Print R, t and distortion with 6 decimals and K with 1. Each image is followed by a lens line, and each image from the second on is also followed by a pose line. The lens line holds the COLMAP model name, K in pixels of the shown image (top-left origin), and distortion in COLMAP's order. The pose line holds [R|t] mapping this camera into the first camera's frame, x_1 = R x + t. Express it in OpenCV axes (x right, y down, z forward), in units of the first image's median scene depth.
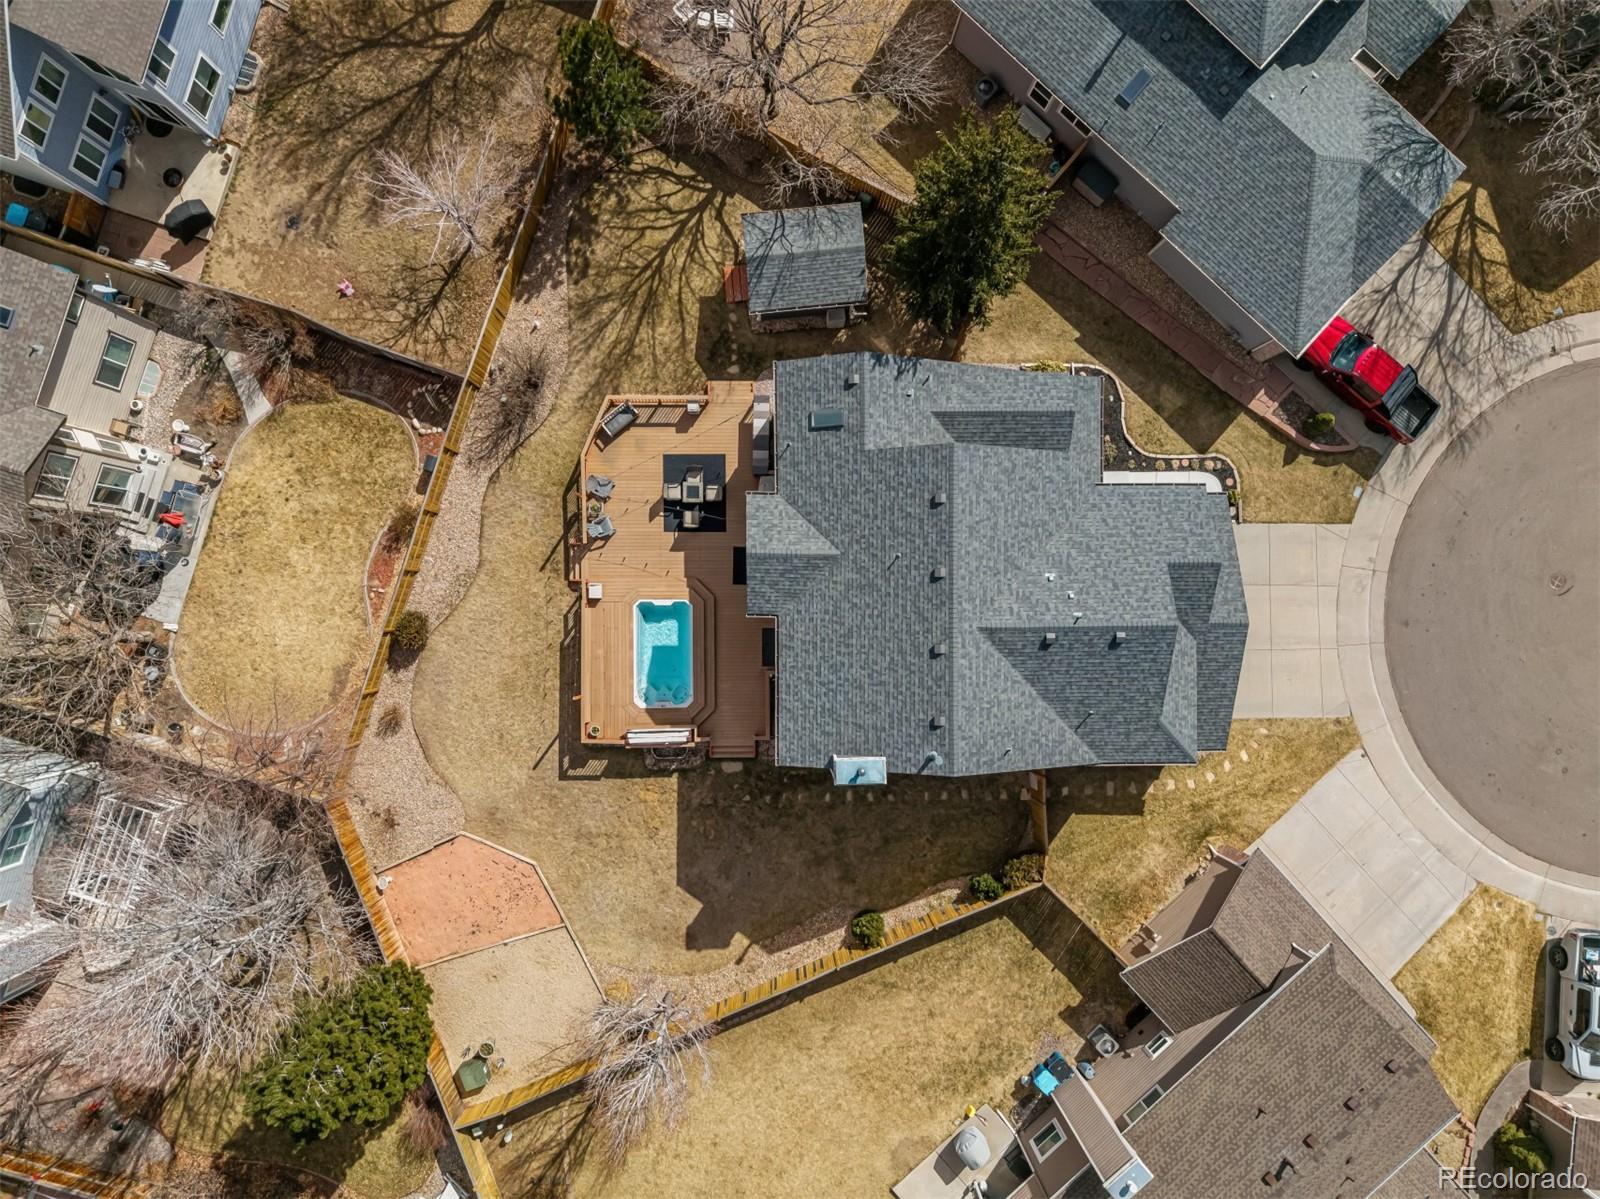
lens RADIAL K [[1077.5, 0, 800.0], [0, 1077.5, 599.5], [0, 0, 1]] dist [-0.001764, -0.003174]
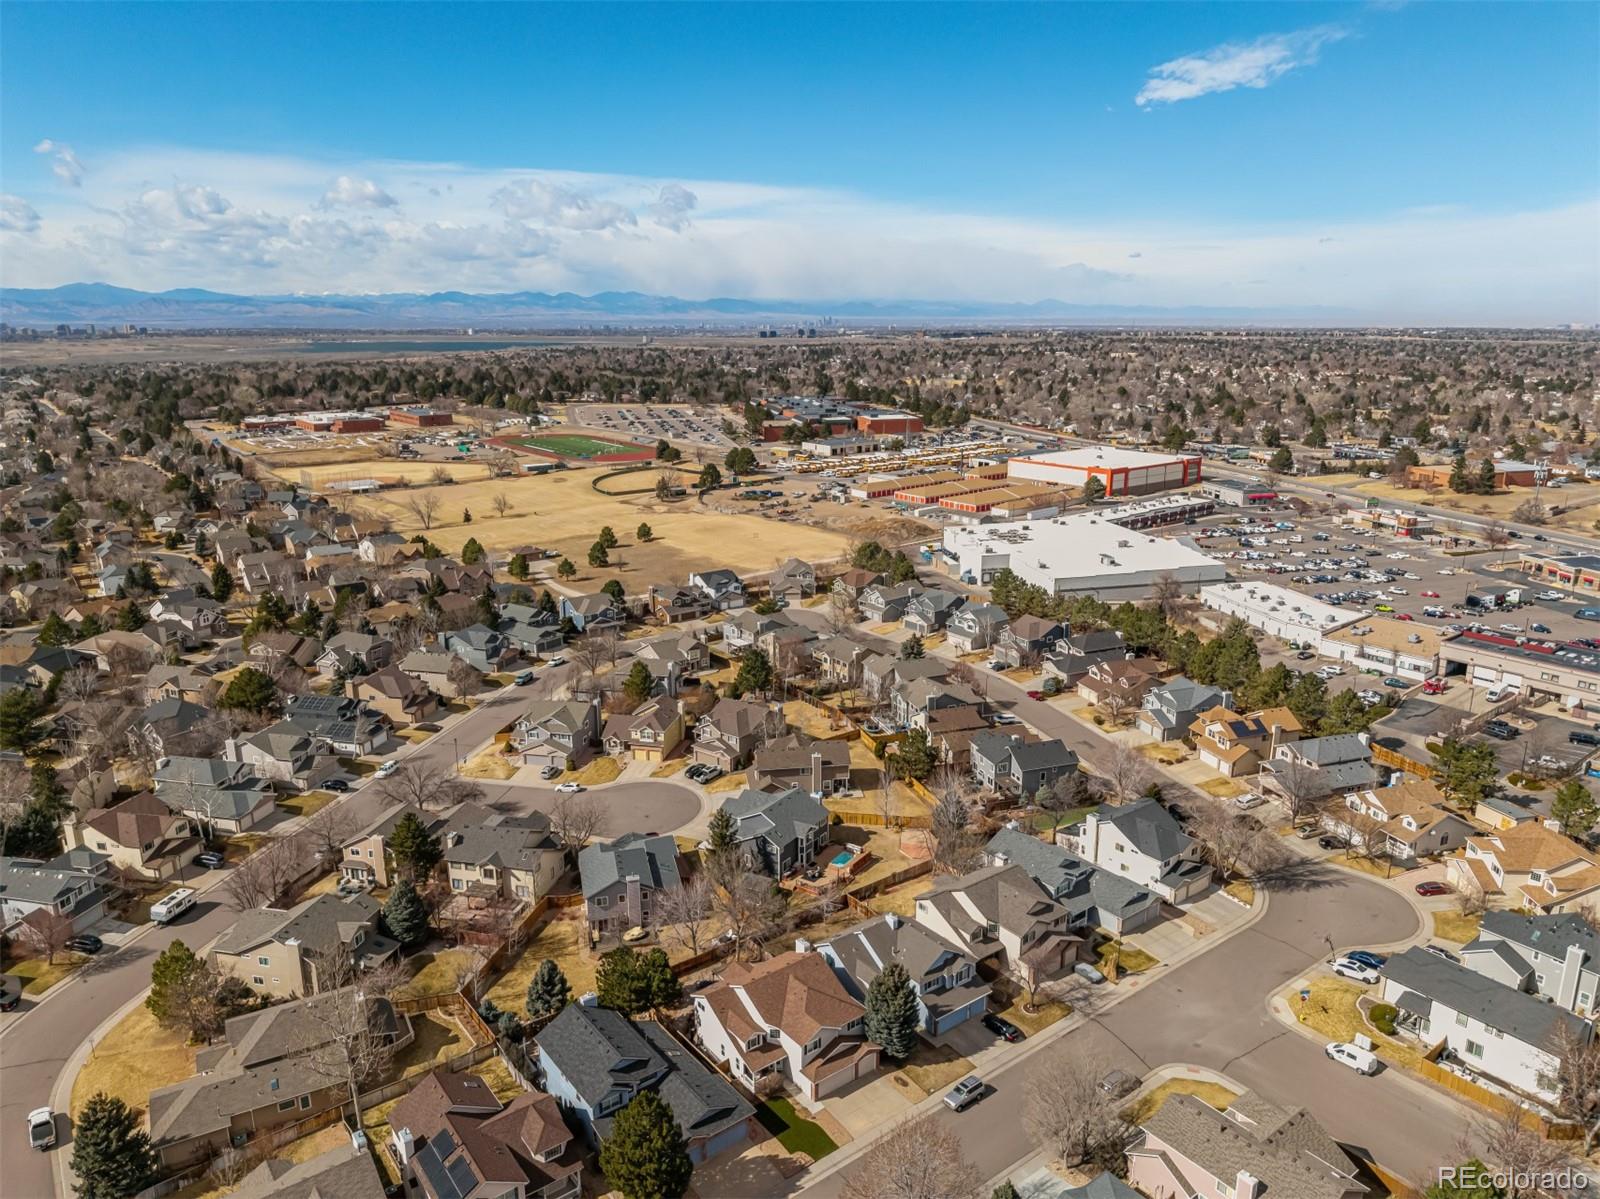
lens RADIAL K [[1077.5, 0, 800.0], [0, 1077.5, 599.5], [0, 0, 1]] dist [-0.001764, -0.003174]
pose [[-0.827804, -0.171141, 0.534277, -1.859300], [0.560784, -0.224924, 0.796826, -2.835046], [-0.016198, 0.959229, 0.282166, -0.949076]]
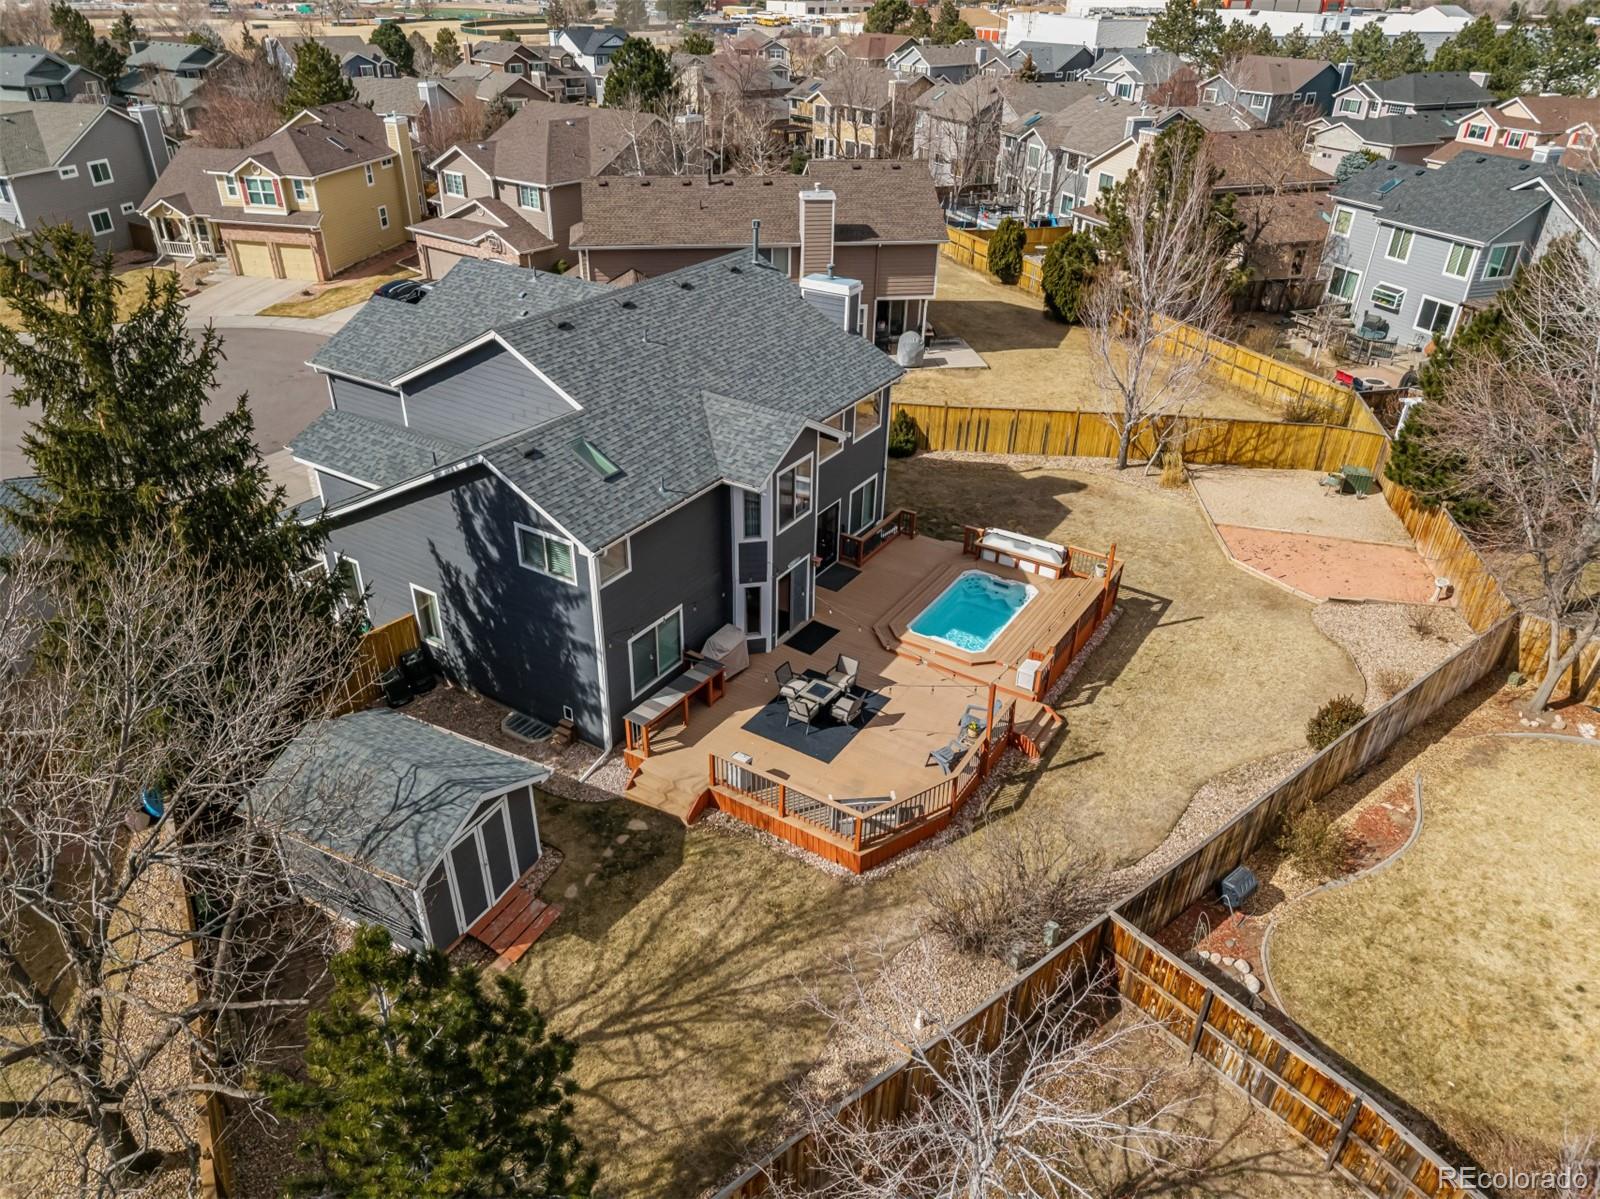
lens RADIAL K [[1077.5, 0, 800.0], [0, 1077.5, 599.5], [0, 0, 1]] dist [-0.001764, -0.003174]
pose [[-0.841871, -0.312871, 0.439733, -0.335630], [0.538434, -0.431622, 0.723734, -0.516243], [-0.036637, 0.846058, 0.531831, 0.609829]]
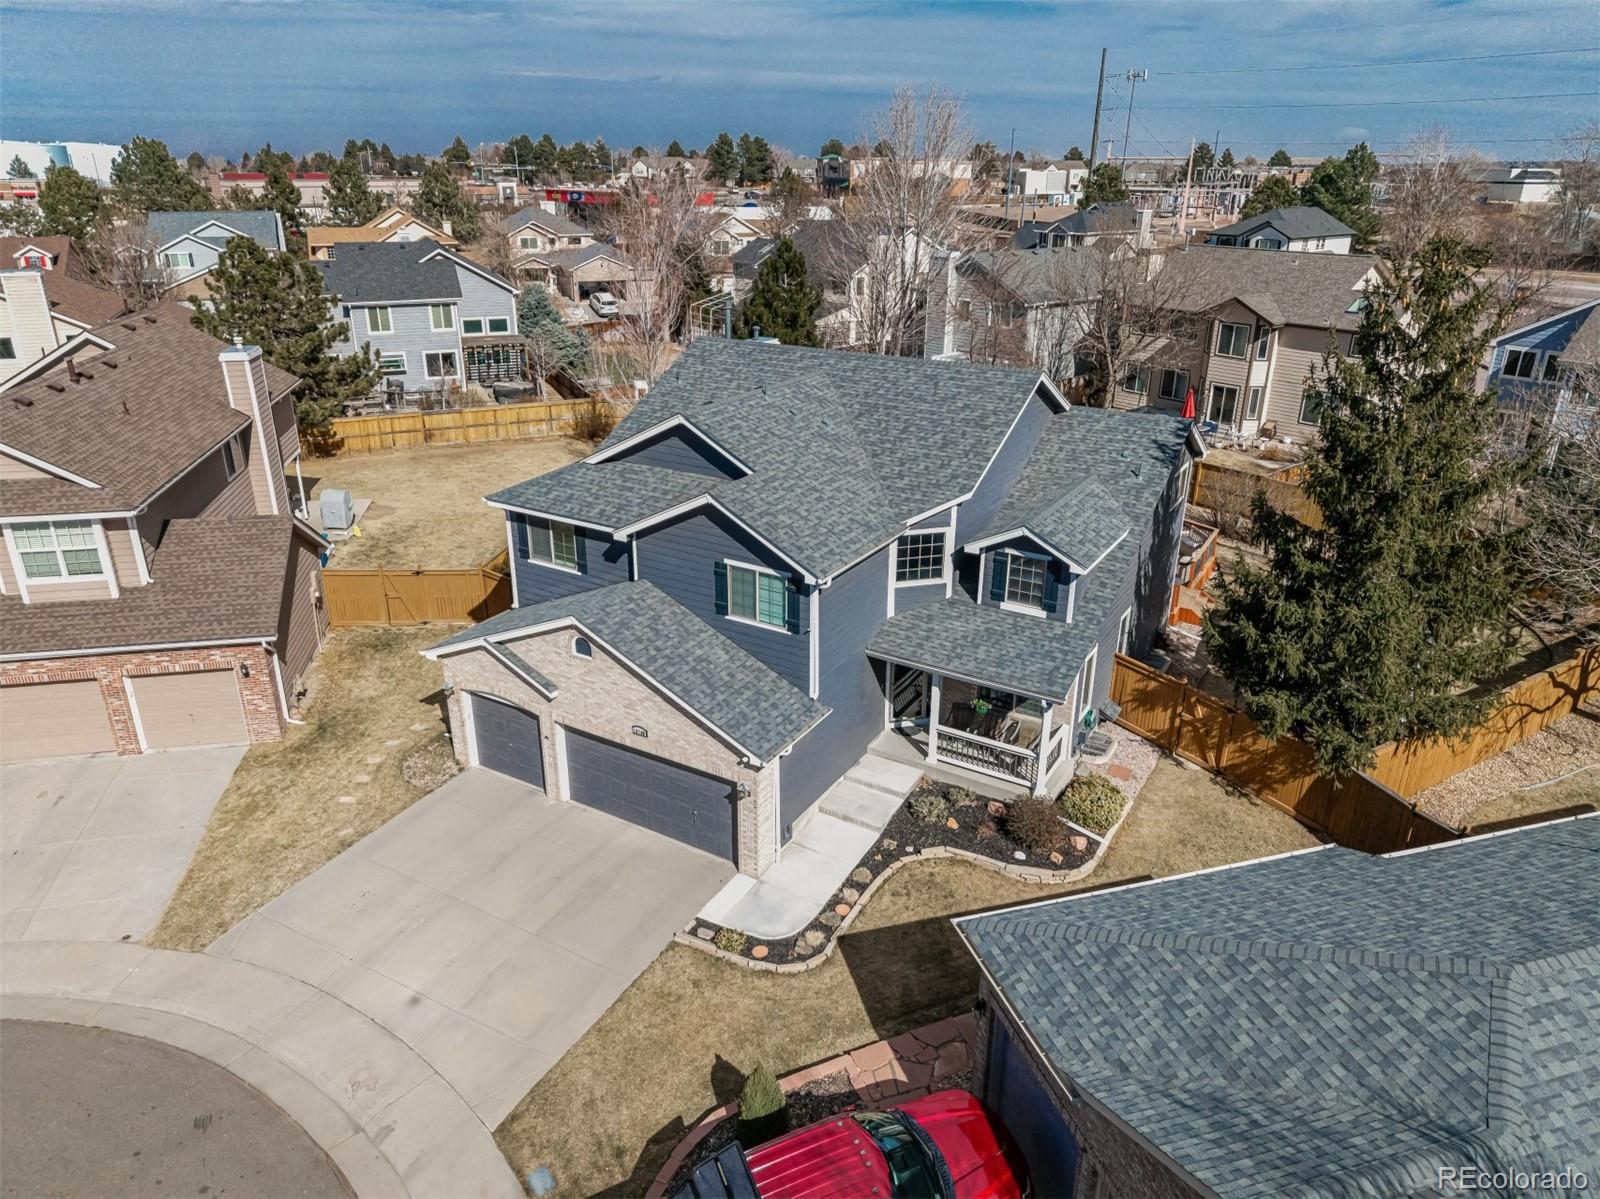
lens RADIAL K [[1077.5, 0, 800.0], [0, 1077.5, 599.5], [0, 0, 1]] dist [-0.001764, -0.003174]
pose [[-0.519770, 0.295160, -0.801698, 0.734278], [-0.853506, -0.220018, 0.472356, -0.317869], [-0.036968, 0.929770, 0.366280, 0.696880]]
